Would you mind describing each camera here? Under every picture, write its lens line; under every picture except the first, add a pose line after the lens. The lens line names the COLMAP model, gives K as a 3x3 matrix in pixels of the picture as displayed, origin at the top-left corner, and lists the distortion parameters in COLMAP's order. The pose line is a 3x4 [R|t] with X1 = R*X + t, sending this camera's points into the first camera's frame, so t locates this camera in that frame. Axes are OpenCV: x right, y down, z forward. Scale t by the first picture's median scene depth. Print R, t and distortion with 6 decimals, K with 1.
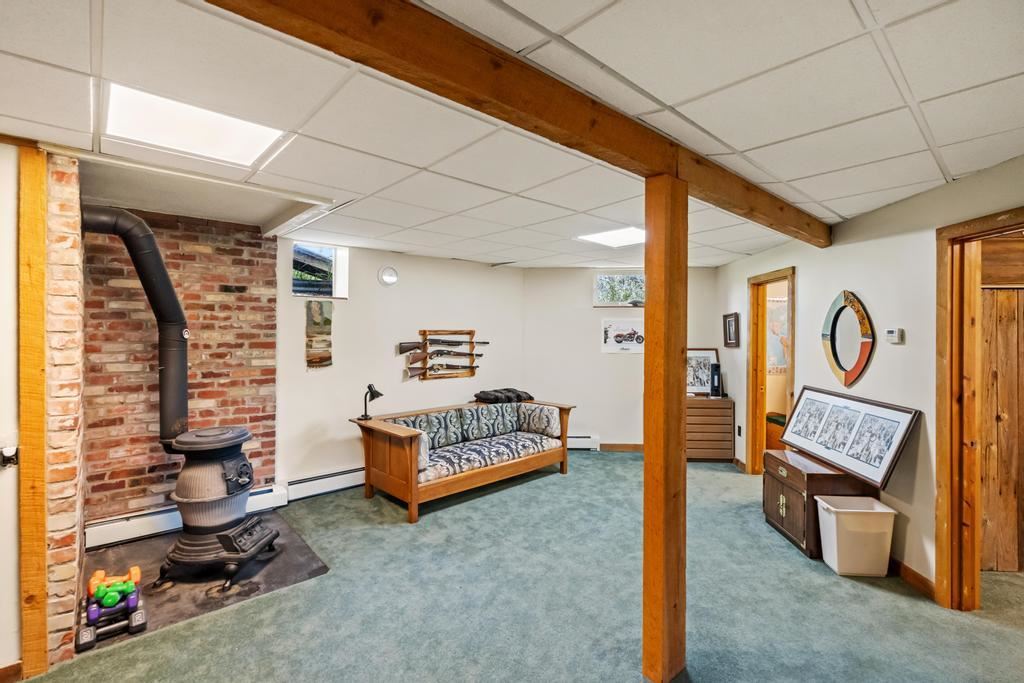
lens RADIAL K [[466.7, 0, 510.3], [0, 466.7, 336.4], [0, 0, 1]] dist [-0.003383, -0.000889]
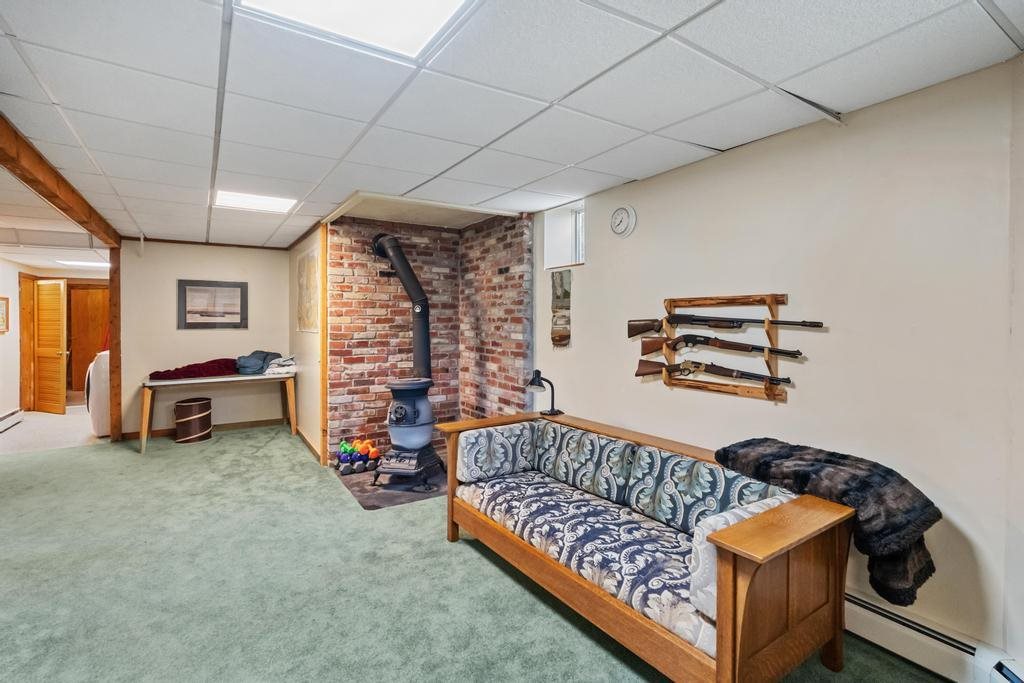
lens RADIAL K [[486.0, 0, 505.0], [0, 486.0, 324.3], [0, 0, 1]] dist [-0.002248, -0.000307]
pose [[-0.166005, 0.007095, -0.986099, 0.456710], [-0.011074, 0.999898, 0.009058, 0.015266], [0.986063, 0.012424, -0.165909, 0.937226]]
